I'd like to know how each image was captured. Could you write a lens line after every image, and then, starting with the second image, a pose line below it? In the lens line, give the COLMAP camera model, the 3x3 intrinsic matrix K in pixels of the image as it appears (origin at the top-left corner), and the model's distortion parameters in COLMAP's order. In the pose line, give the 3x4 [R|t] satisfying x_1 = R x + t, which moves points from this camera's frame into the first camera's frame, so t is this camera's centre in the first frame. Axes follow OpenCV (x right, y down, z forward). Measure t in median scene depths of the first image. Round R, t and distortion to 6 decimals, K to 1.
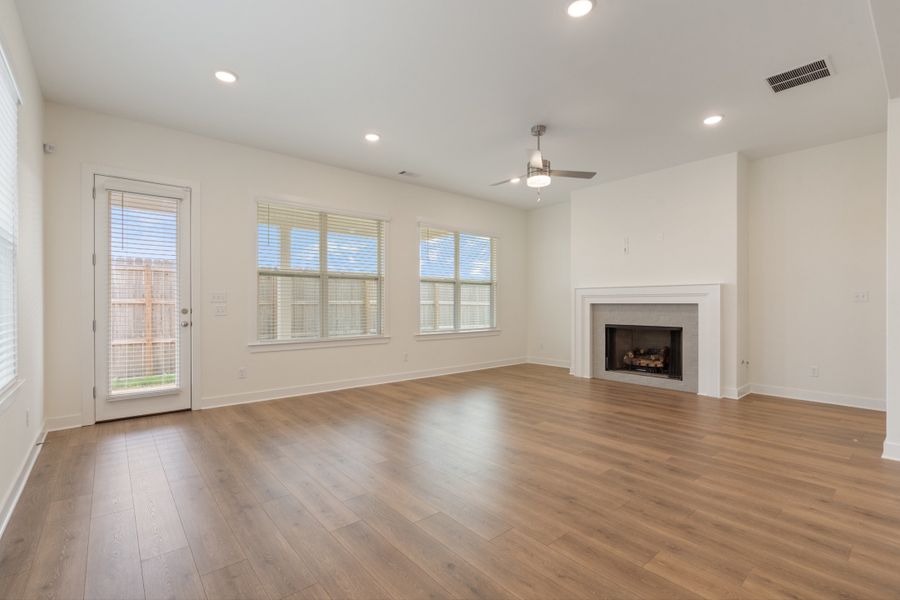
lens RADIAL K [[405.9, 0, 436.5], [0, 405.9, 305.1], [0, 0, 1]] dist [-0.004423, 0.000097]
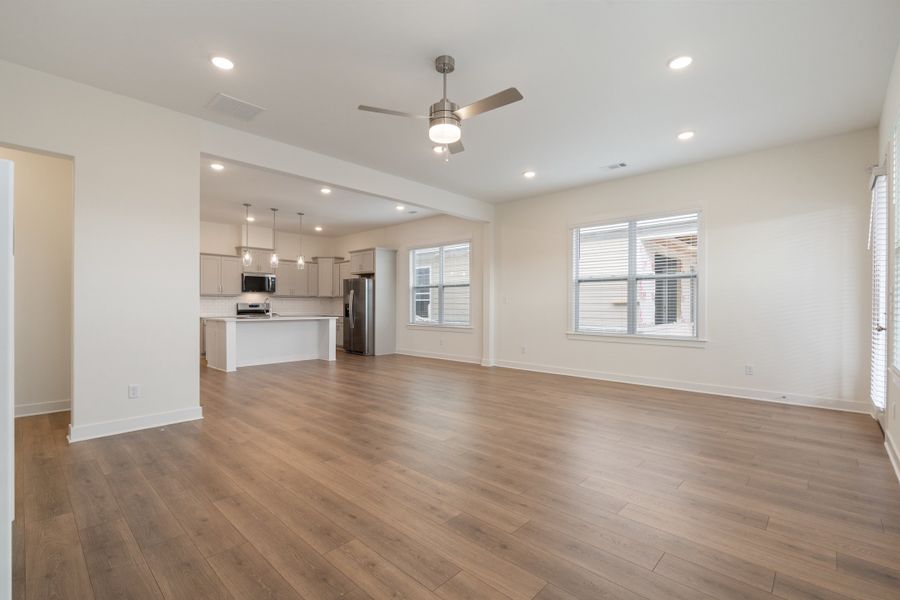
lens RADIAL K [[405.9, 0, 436.5], [0, 405.9, 305.1], [0, 0, 1]] dist [-0.004423, 0.000097]
pose [[-0.993160, -0.002692, -0.116734, 0.291652], [-0.003059, 0.999991, 0.002969, -0.000857], [0.116725, 0.003306, -0.993159, 1.419550]]
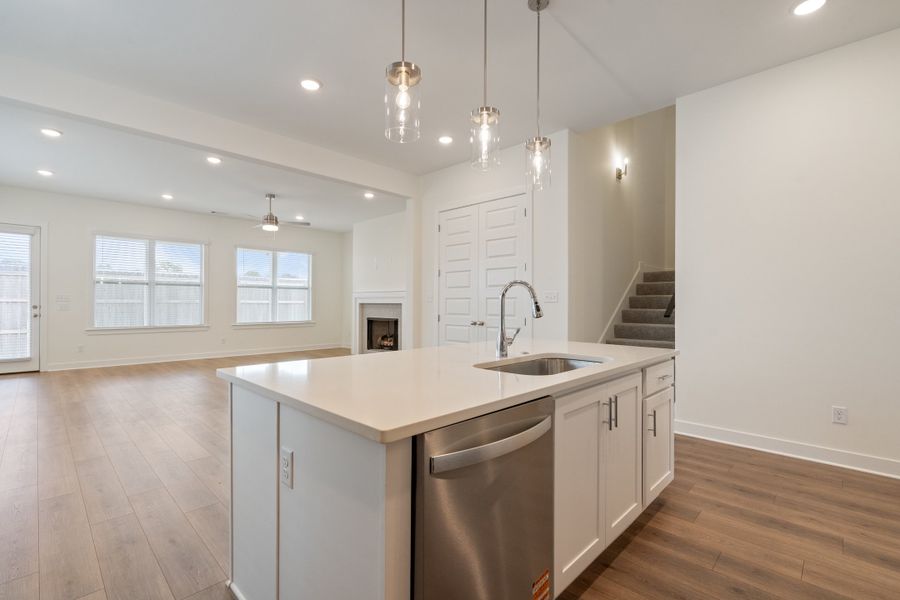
lens RADIAL K [[405.9, 0, 436.5], [0, 405.9, 305.1], [0, 0, 1]] dist [-0.004423, 0.000097]
pose [[0.996069, 0.003657, 0.088508, 0.638881], [-0.003729, 0.999993, 0.000645, 0.001140], [-0.088505, -0.000973, 0.996075, -0.556540]]
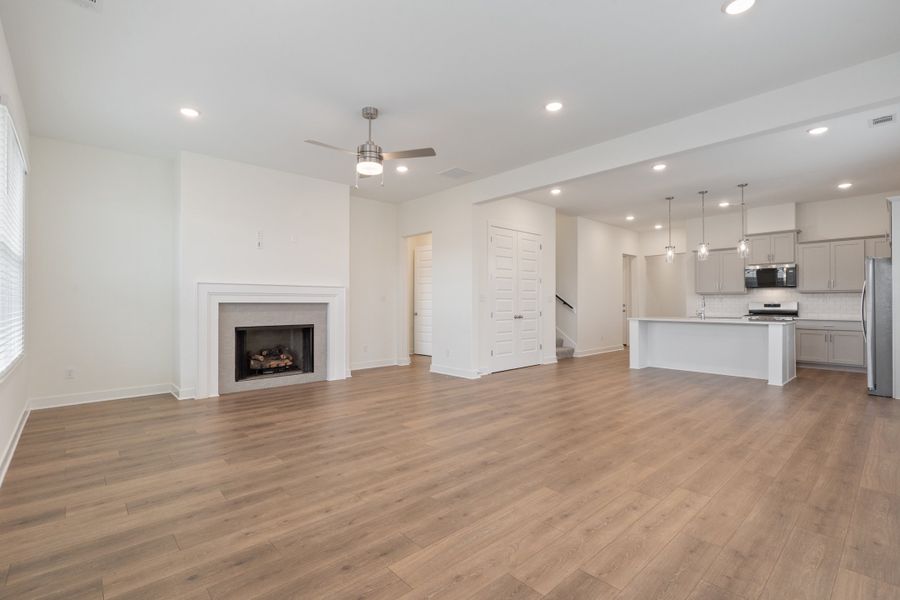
lens RADIAL K [[414.2, 0, 445.2], [0, 414.2, 302.1], [0, 0, 1]] dist [-0.003198, -0.000044]
pose [[-0.049350, 0.002759, 0.998778, -0.561992], [0.003774, 0.999990, -0.002575, -0.001522], [-0.998774, 0.003642, -0.049360, 0.723405]]
